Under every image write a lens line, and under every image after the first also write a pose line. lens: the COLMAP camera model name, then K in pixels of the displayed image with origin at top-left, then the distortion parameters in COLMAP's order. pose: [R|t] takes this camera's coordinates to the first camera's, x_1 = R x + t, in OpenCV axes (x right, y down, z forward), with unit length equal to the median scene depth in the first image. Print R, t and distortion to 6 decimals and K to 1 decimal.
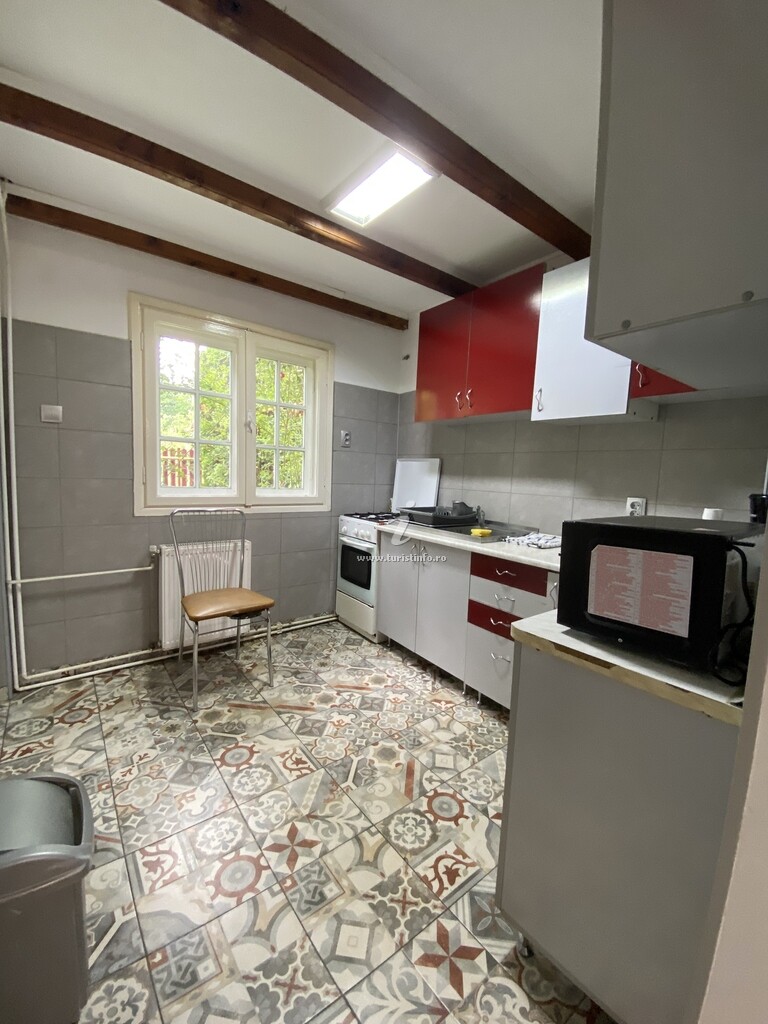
lens RADIAL K [[404.8, 0, 384.0], [0, 404.8, 512.0], [0, 0, 1]] dist [0.000402, -0.010650]
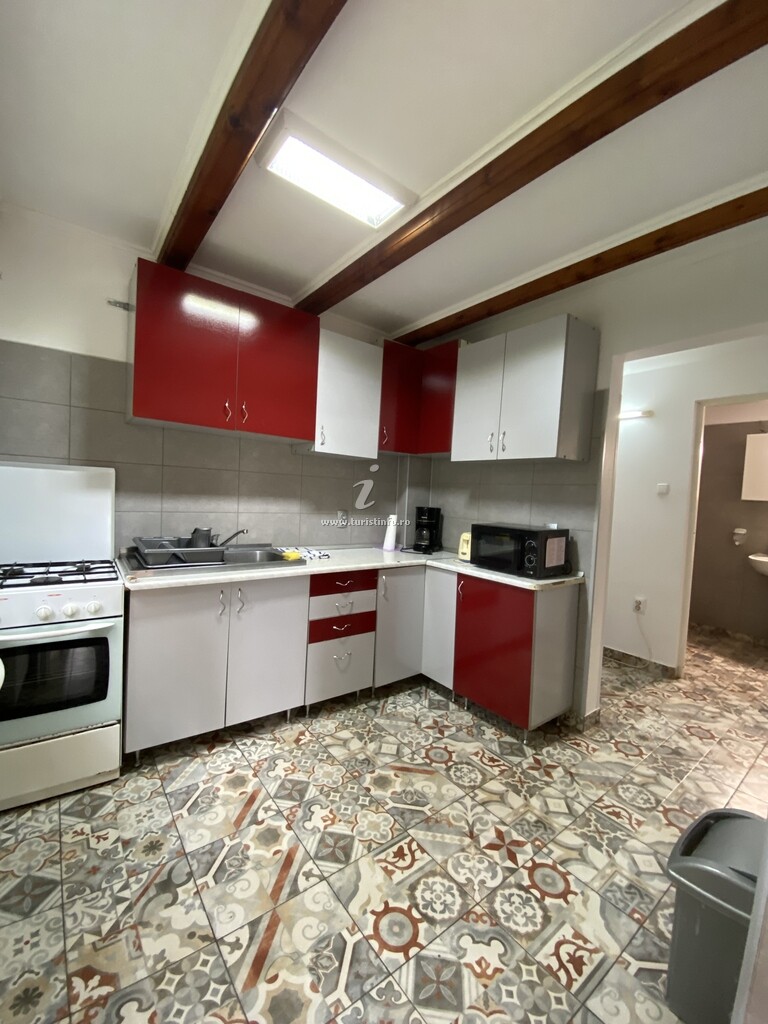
lens RADIAL K [[414.7, 0, 384.0], [0, 414.7, 512.0], [0, 0, 1]] dist [0.024051, -0.020013]
pose [[0.030171, -0.087020, 0.995750, -1.023290], [0.057559, 0.994701, 0.085184, -0.175351], [-0.997886, 0.054745, 0.035020, 0.960892]]
